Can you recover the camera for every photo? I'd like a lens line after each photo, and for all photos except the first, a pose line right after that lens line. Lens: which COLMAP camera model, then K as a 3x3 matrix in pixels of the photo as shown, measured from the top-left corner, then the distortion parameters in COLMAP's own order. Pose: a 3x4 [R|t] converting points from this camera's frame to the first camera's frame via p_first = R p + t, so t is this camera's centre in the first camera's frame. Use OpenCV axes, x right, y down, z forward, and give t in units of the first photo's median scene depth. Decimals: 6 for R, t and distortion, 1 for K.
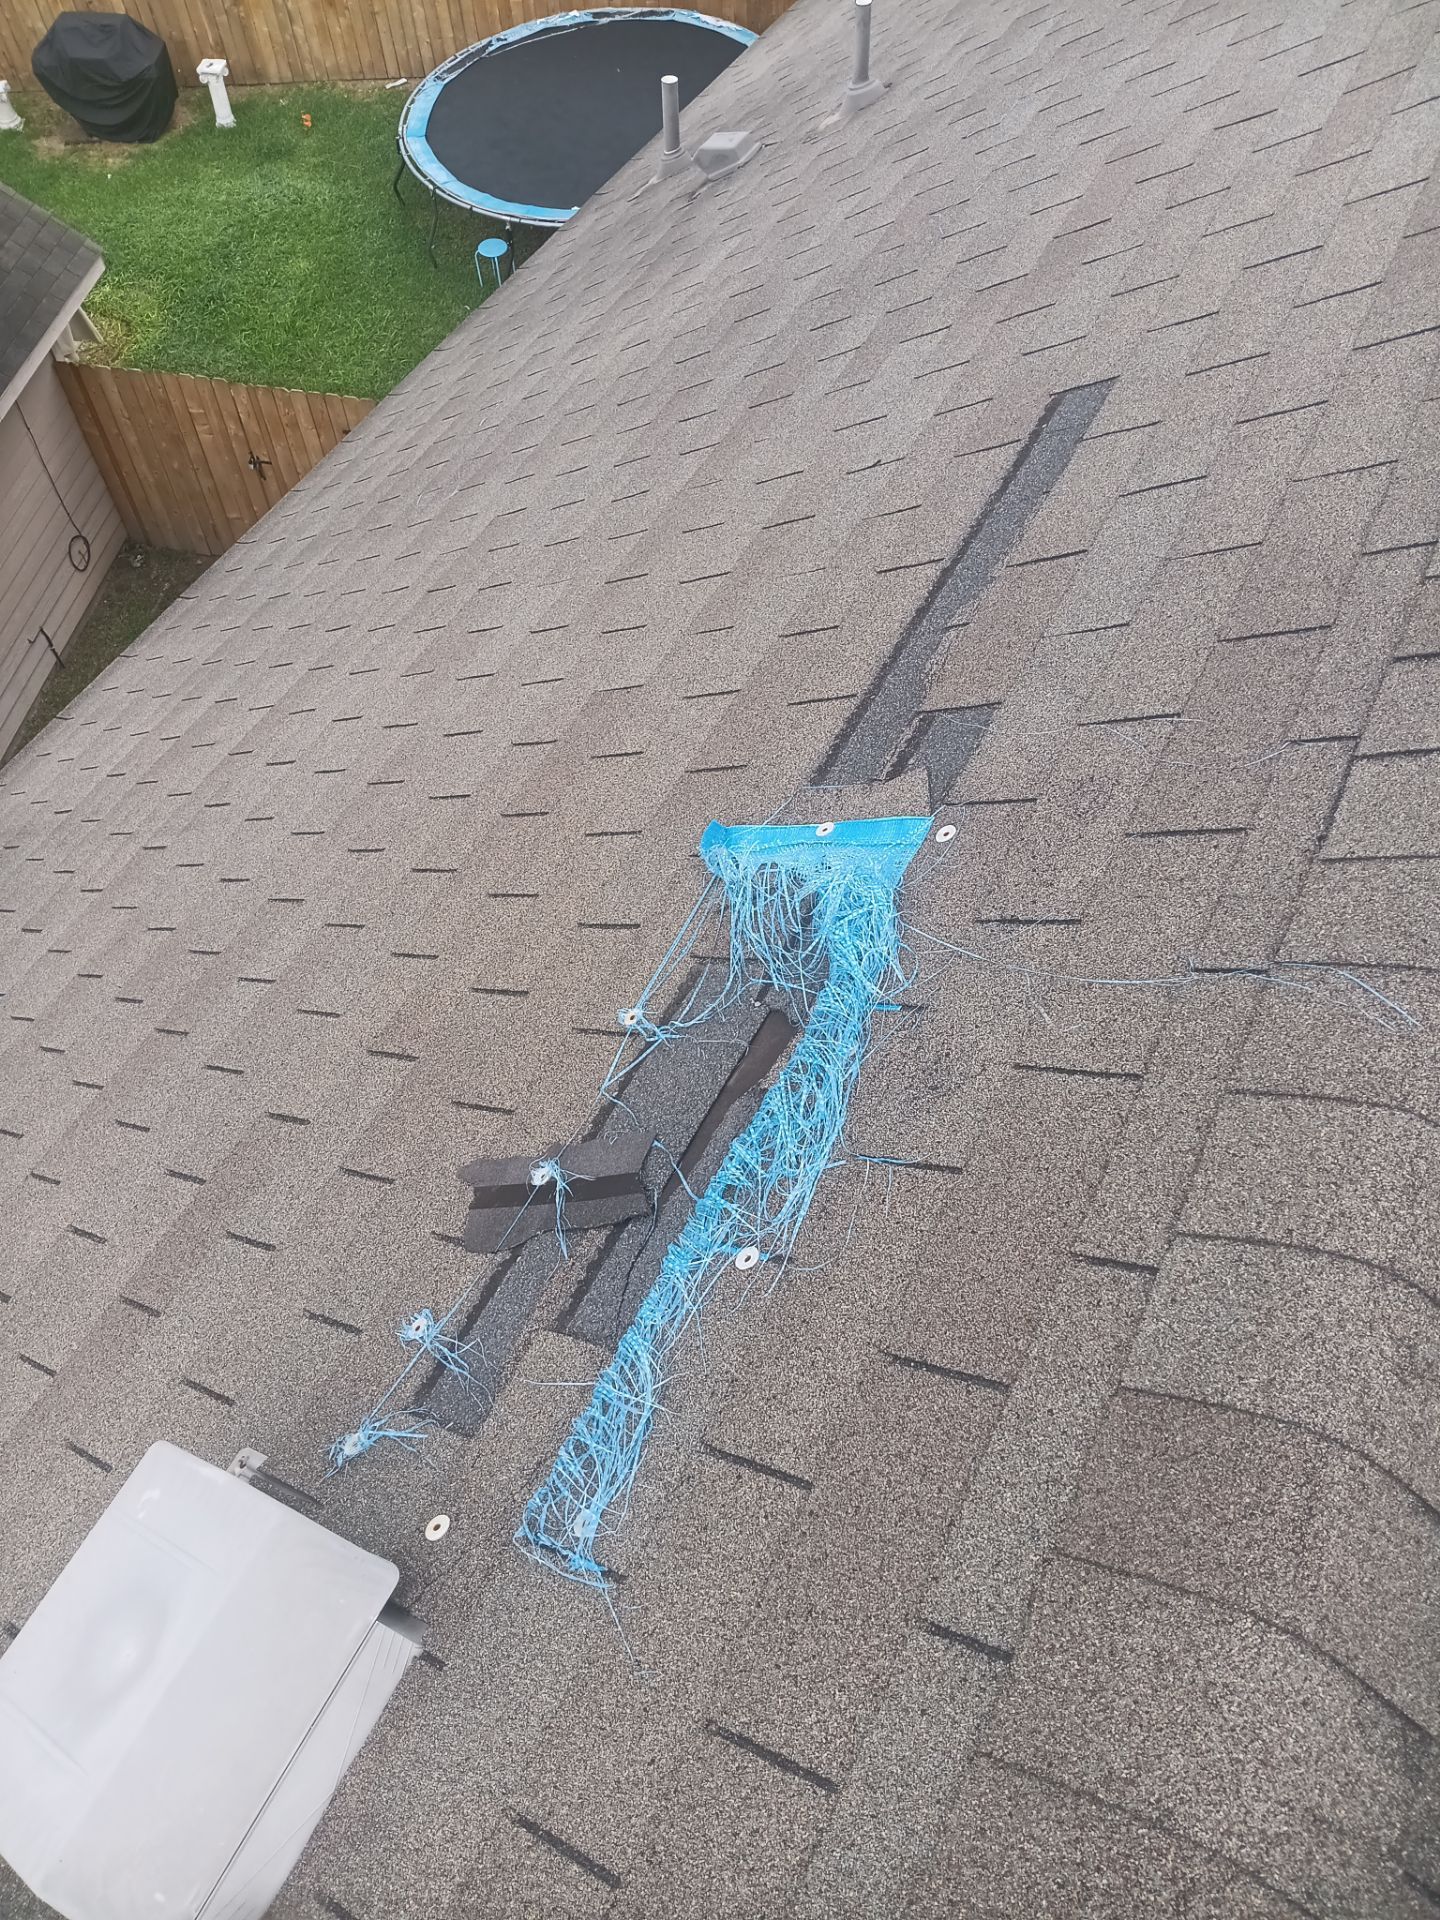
lens RADIAL K [[1465.8, 0, 721.3], [0, 1465.8, 966.0], [0, 0, 1]] dist [0.051256, -0.122263]
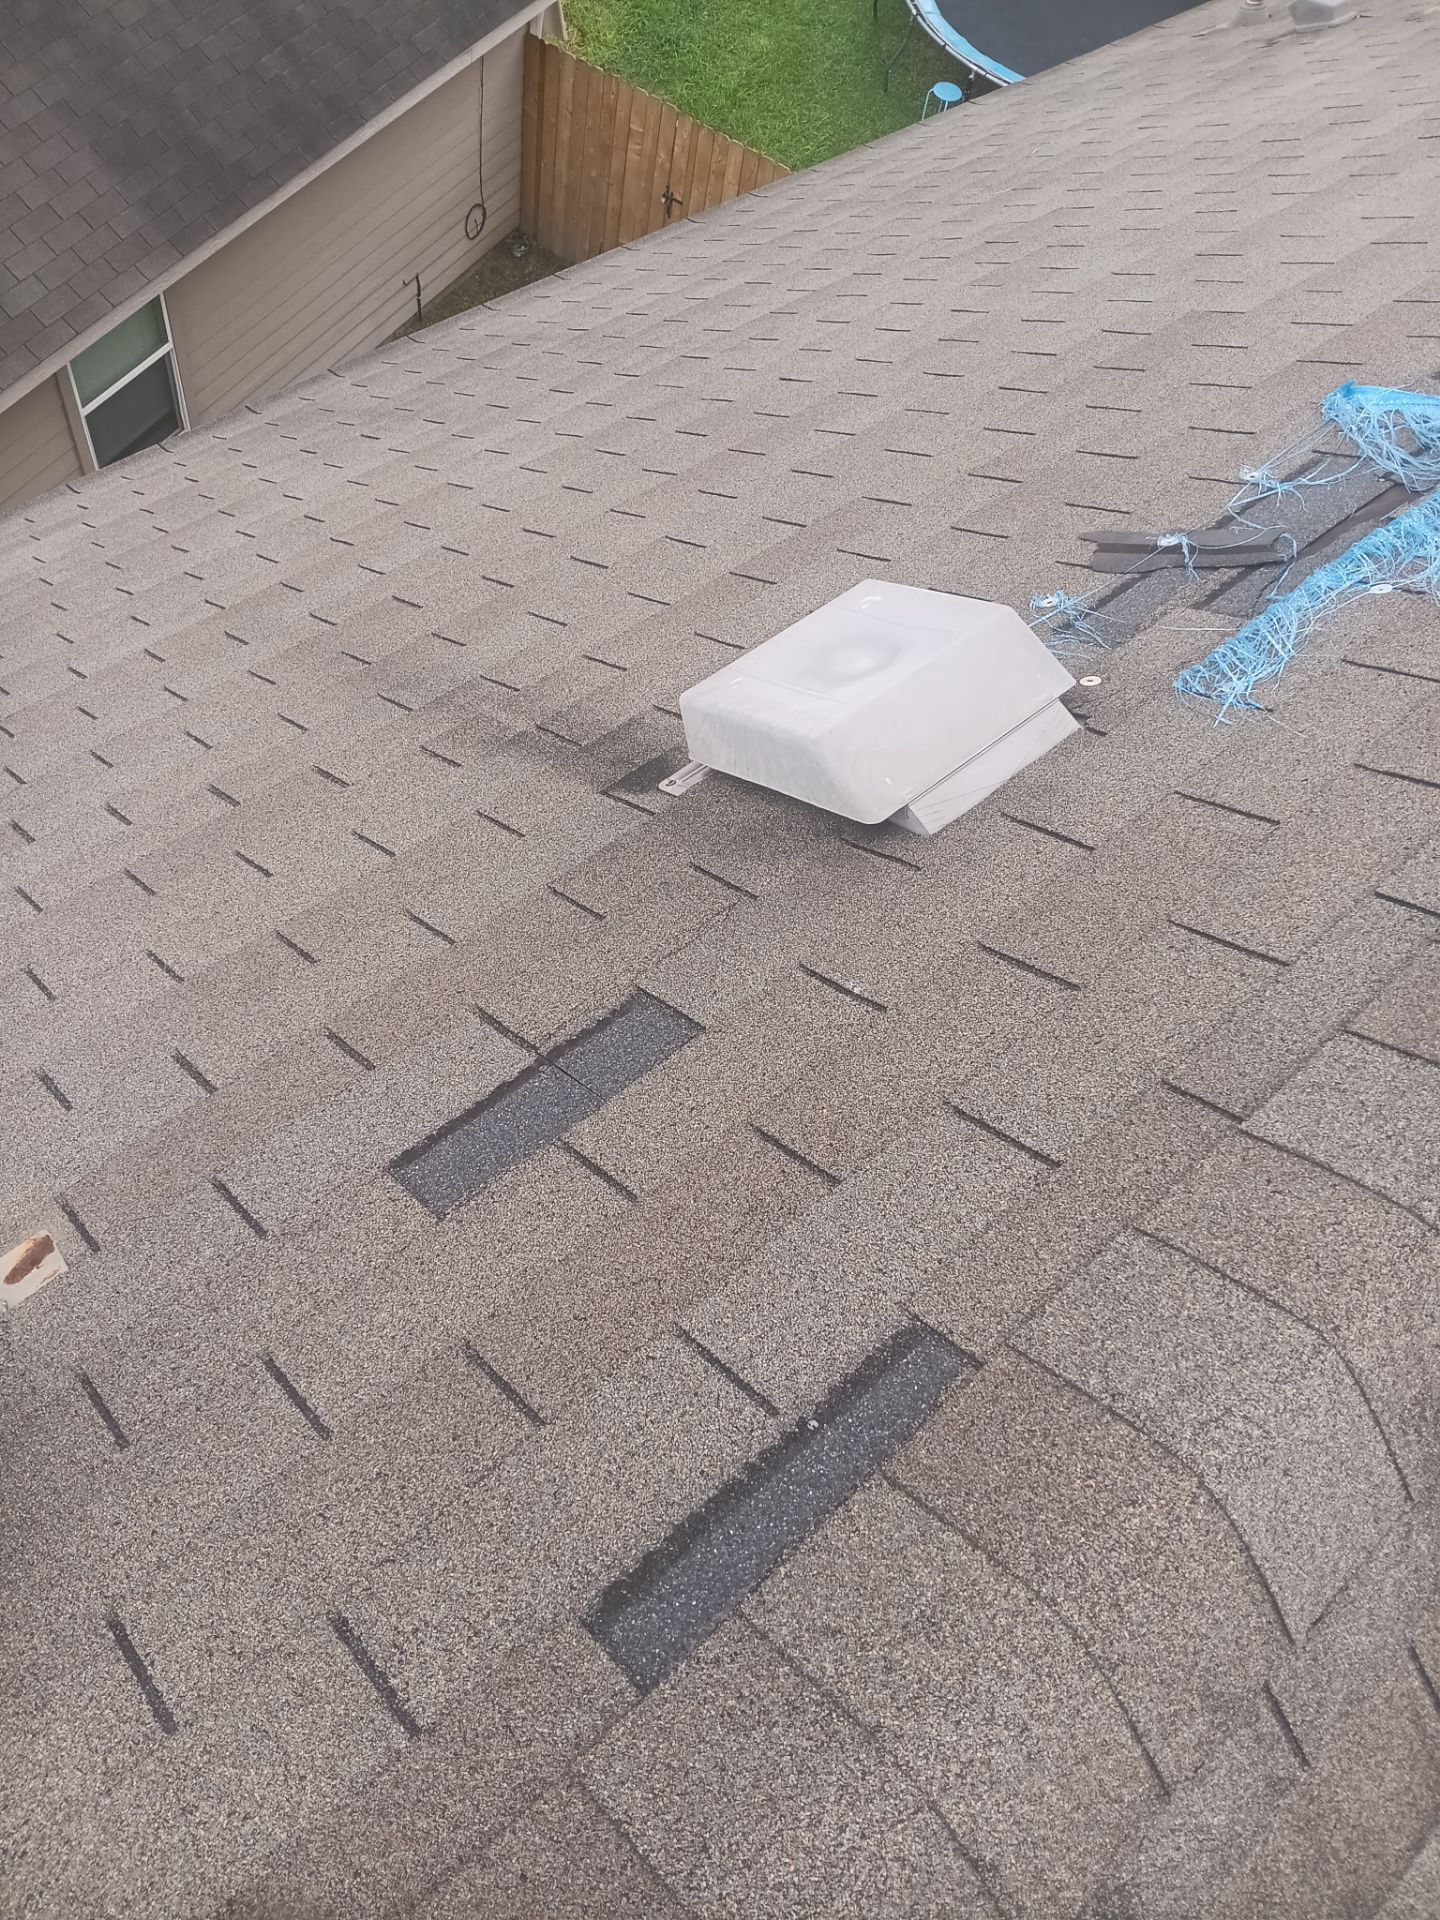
lens RADIAL K [[1465.8, 0, 718.7], [0, 1465.8, 961.0], [0, 0, 1]] dist [0.051256, -0.122263]
pose [[0.923365, 0.381585, -0.042320, -0.234259], [-0.378875, 0.923487, 0.060220, 0.443392], [0.062061, -0.039571, 0.997288, -0.231889]]
